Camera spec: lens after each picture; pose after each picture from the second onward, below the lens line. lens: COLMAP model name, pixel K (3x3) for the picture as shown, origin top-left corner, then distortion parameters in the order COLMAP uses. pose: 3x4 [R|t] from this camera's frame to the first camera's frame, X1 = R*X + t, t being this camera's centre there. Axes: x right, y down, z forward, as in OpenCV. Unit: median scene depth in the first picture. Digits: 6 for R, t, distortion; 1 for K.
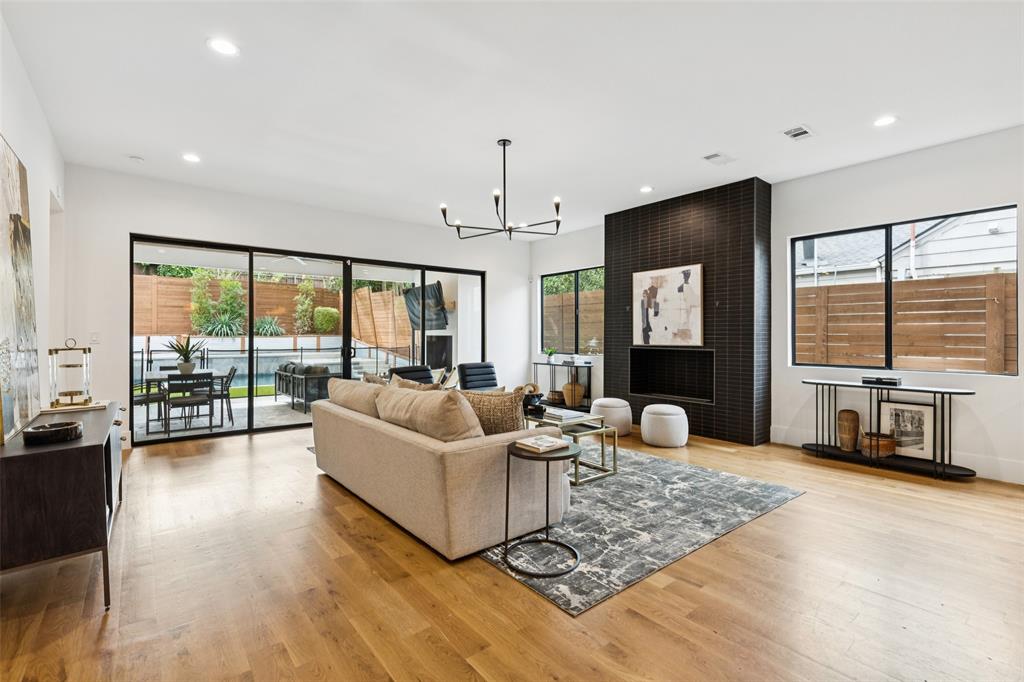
lens RADIAL K [[463.9, 0, 515.6], [0, 463.9, 334.0], [0, 0, 1]] dist [0.009545, -0.001312]
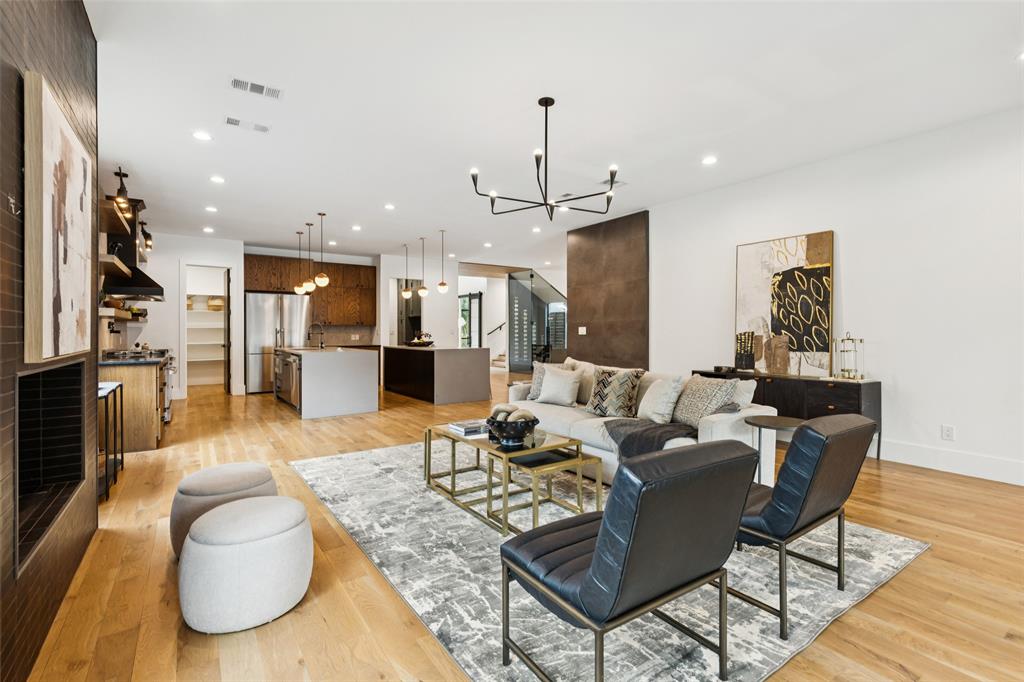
lens RADIAL K [[463.9, 0, 518.6], [0, 463.9, 332.1], [0, 0, 1]] dist [0.009545, -0.001312]
pose [[-0.997651, 0.001241, 0.068492, -0.026973], [0.001008, 0.999994, -0.003434, 0.008422], [-0.068495, -0.003357, -0.997646, 1.461844]]
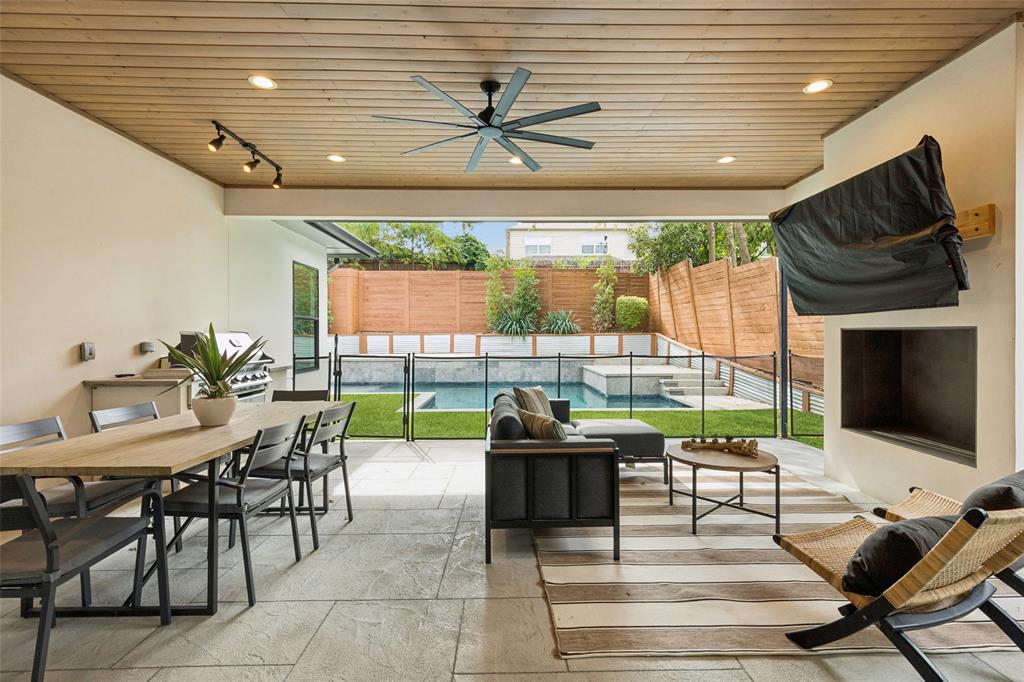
lens RADIAL K [[463.9, 0, 517.8], [0, 463.9, 338.9], [0, 0, 1]] dist [0.009545, -0.001312]
pose [[0.788613, 0.003216, -0.614881, -0.333215], [0.003904, 0.999940, 0.010238, 0.012000], [0.614877, -0.010475, 0.788553, 1.089366]]
